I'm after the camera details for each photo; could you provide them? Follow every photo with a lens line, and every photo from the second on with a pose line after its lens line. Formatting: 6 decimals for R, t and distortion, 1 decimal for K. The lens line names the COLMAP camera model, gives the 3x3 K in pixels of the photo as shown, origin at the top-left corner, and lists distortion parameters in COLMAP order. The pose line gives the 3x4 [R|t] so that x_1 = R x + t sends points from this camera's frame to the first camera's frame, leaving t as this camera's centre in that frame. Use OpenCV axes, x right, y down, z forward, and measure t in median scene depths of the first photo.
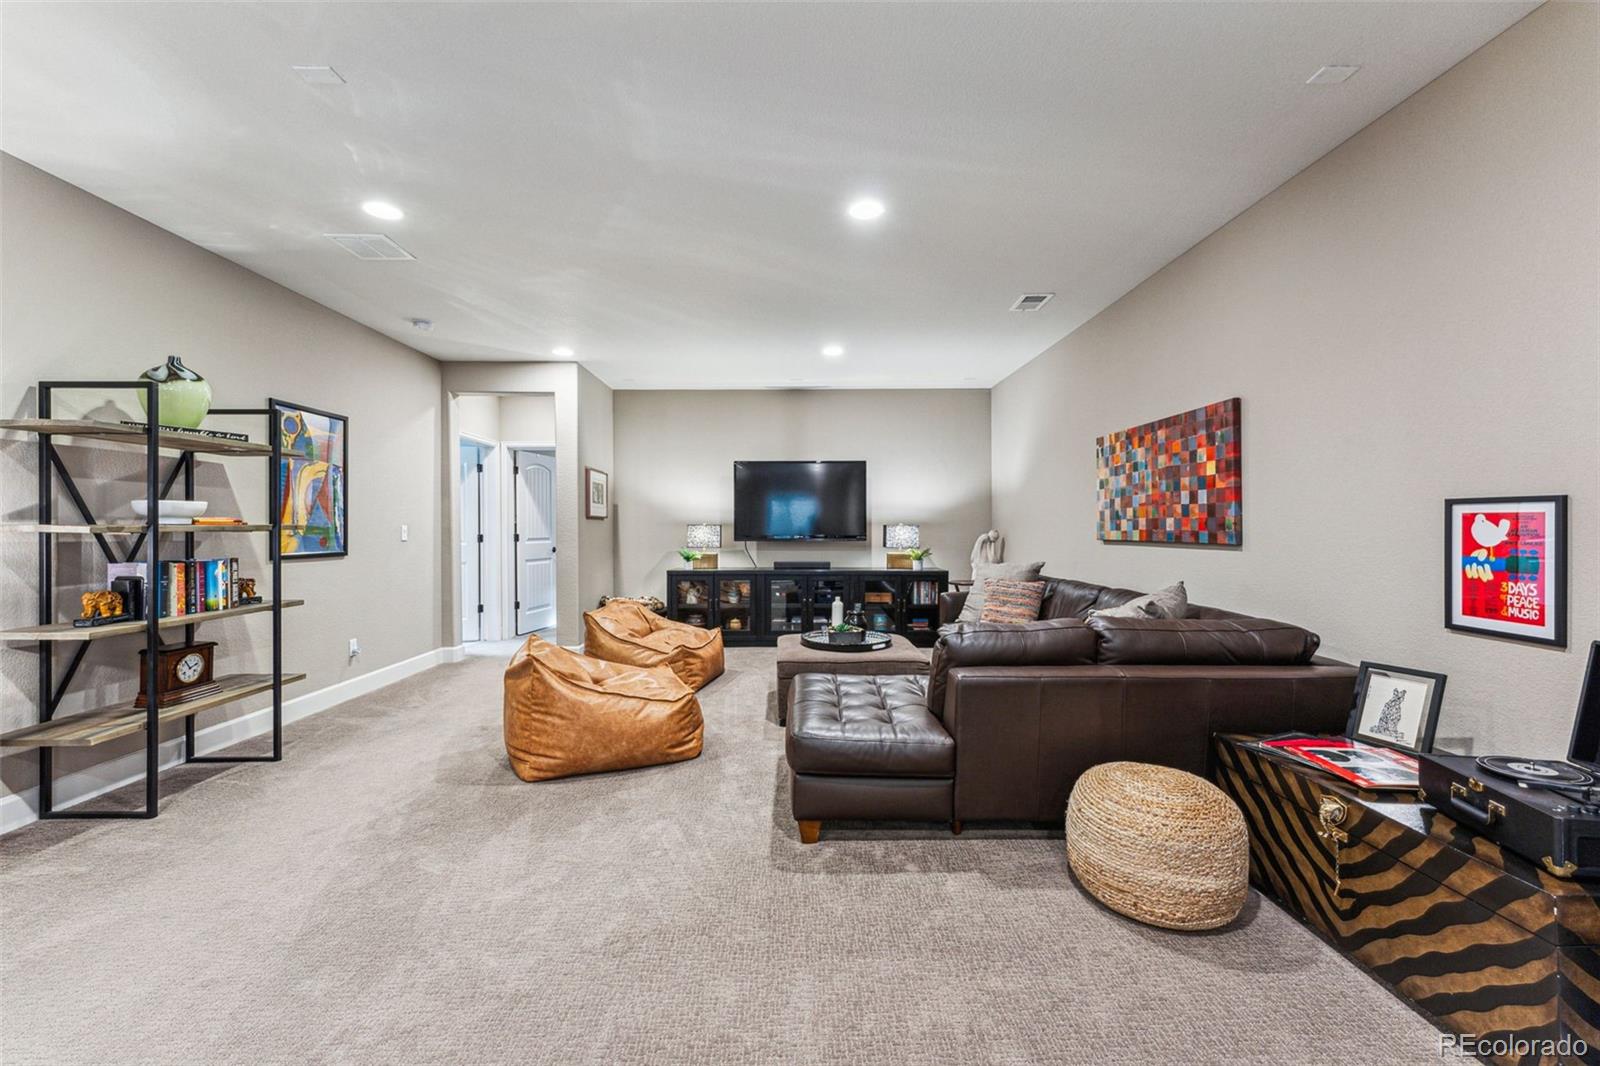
lens RADIAL K [[660.4, 0, 796.3], [0, 660.4, 531.6], [0, 0, 1]] dist [0.003160, 0.000137]
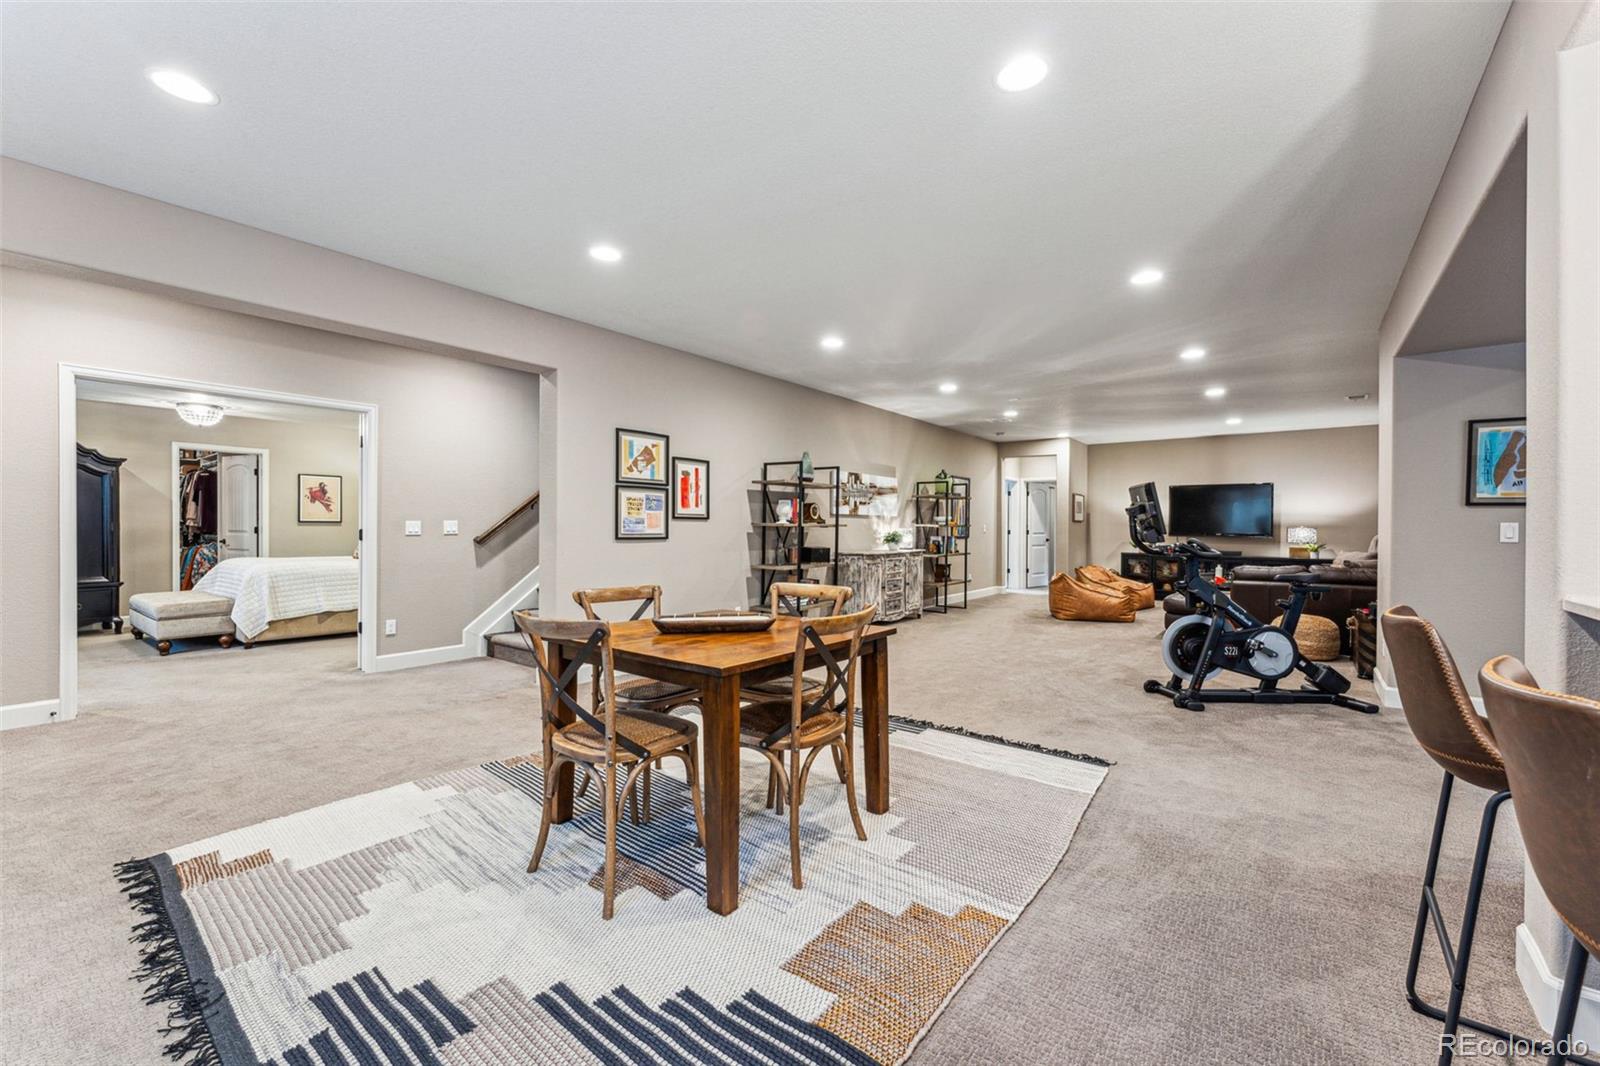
lens RADIAL K [[660.4, 0, 792.7], [0, 660.4, 529.2], [0, 0, 1]] dist [0.003160, 0.000137]
pose [[0.788469, 0.010885, -0.614978, 0.181442], [-0.012315, 0.999922, 0.001910, 0.005911], [0.614951, 0.006068, 0.788542, -0.856196]]
